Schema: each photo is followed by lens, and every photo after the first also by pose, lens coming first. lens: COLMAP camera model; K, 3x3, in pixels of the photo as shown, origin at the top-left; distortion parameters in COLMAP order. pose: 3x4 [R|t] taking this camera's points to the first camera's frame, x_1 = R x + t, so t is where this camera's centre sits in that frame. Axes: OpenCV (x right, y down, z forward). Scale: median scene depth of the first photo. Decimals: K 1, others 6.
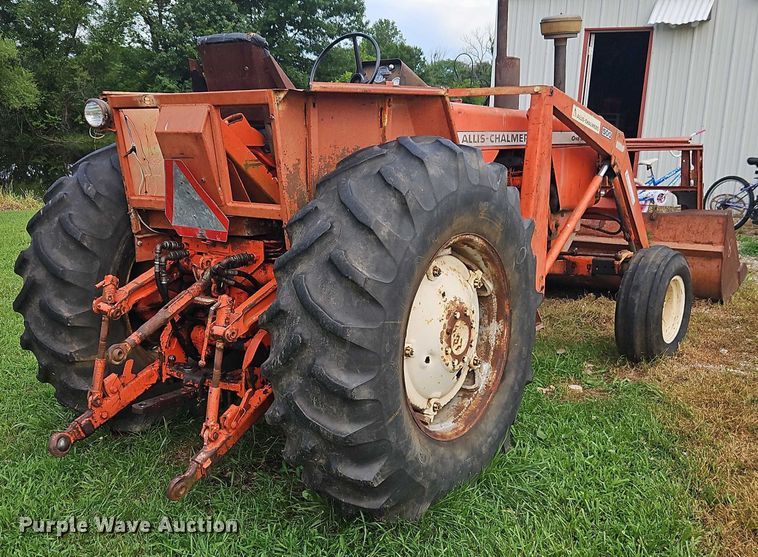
lens RADIAL K [[821.7, 0, 348.5], [0, 821.7, 294.4], [0, 0, 1]] dist [0.041832, -0.007594]
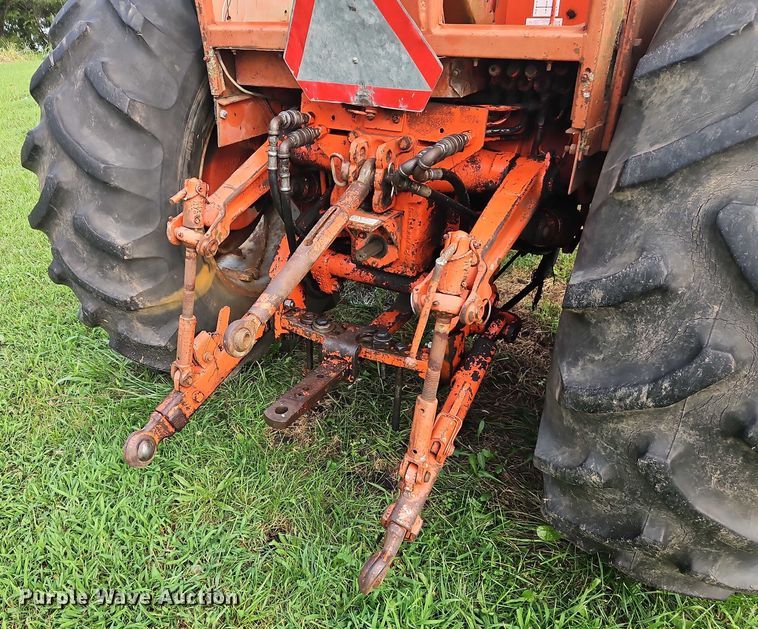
lens RADIAL K [[620.0, 0, 292.8], [0, 620.0, 343.8], [0, 0, 1]] dist [0.055339, -0.049221]
pose [[0.999461, -0.031166, 0.010285, -0.235643], [0.026209, 0.946575, 0.321417, -0.053726], [-0.019753, -0.320974, 0.946882, 0.569584]]
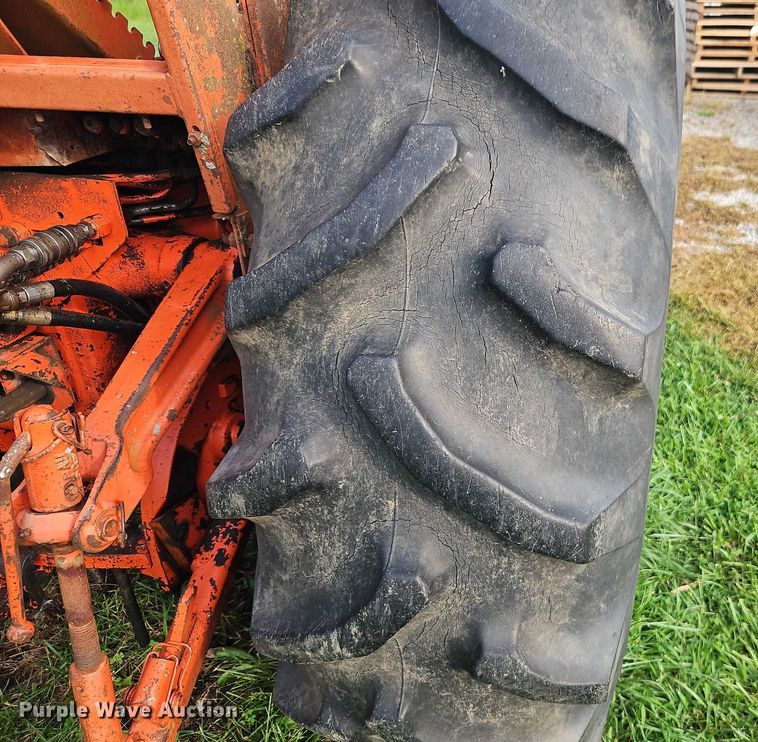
lens RADIAL K [[670.4, 0, 491.9], [0, 670.4, 371.7], [0, 0, 1]] dist [0.030134, -0.007453]
pose [[0.892129, -0.223287, 0.392744, -0.090331], [0.084398, 0.936393, 0.340655, -0.072359], [-0.443827, -0.270761, 0.854229, 0.665328]]
